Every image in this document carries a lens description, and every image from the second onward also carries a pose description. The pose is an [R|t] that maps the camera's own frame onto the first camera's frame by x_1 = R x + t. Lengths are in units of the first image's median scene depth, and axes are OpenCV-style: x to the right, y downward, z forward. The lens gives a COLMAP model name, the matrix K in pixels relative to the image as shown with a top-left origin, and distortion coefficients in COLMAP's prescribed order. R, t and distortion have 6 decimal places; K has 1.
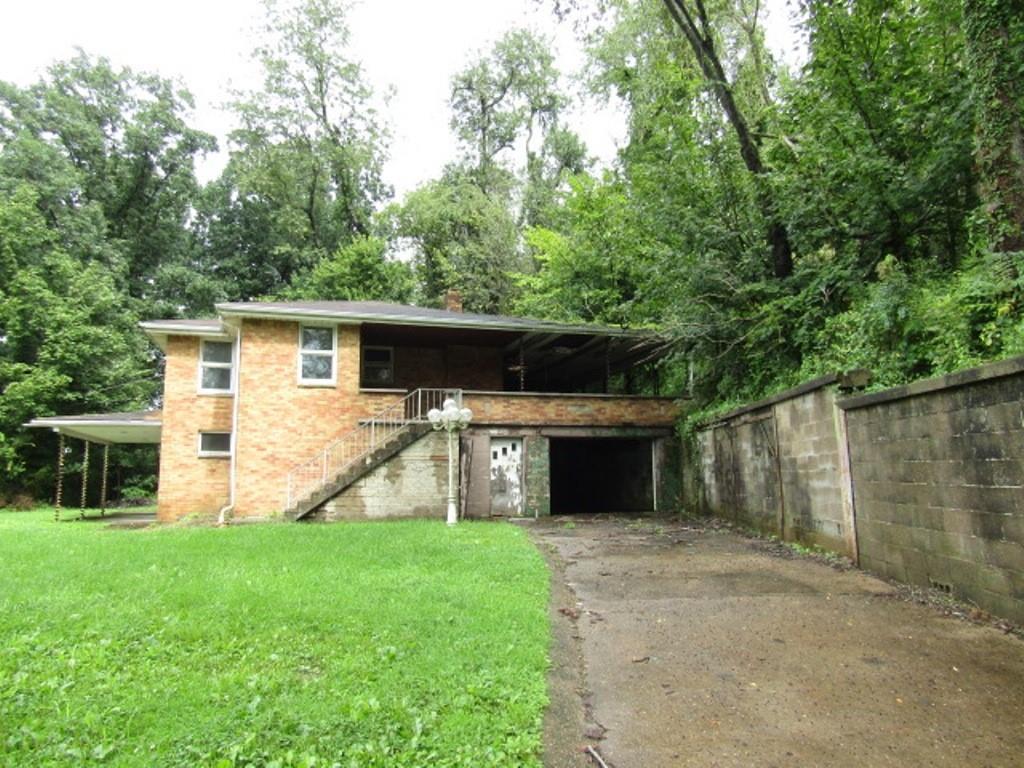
lens RADIAL K [[733.8, 0, 508.8], [0, 733.8, 388.9], [0, 0, 1]] dist [0.012797, -0.001005]
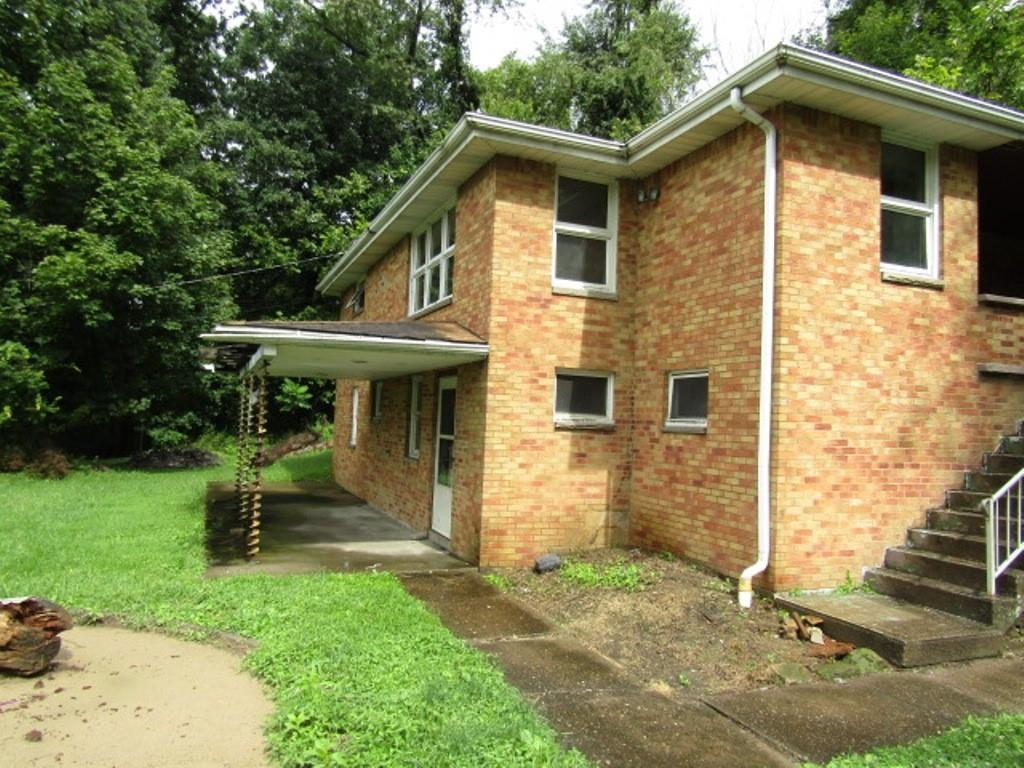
lens RADIAL K [[733.8, 0, 514.8], [0, 733.8, 379.0], [0, 0, 1]] dist [0.012797, -0.001005]
pose [[0.995007, 0.050941, 0.085822, -0.349348], [-0.057041, 0.995902, 0.070182, 0.023619], [-0.081895, -0.074726, 0.993836, 0.390842]]
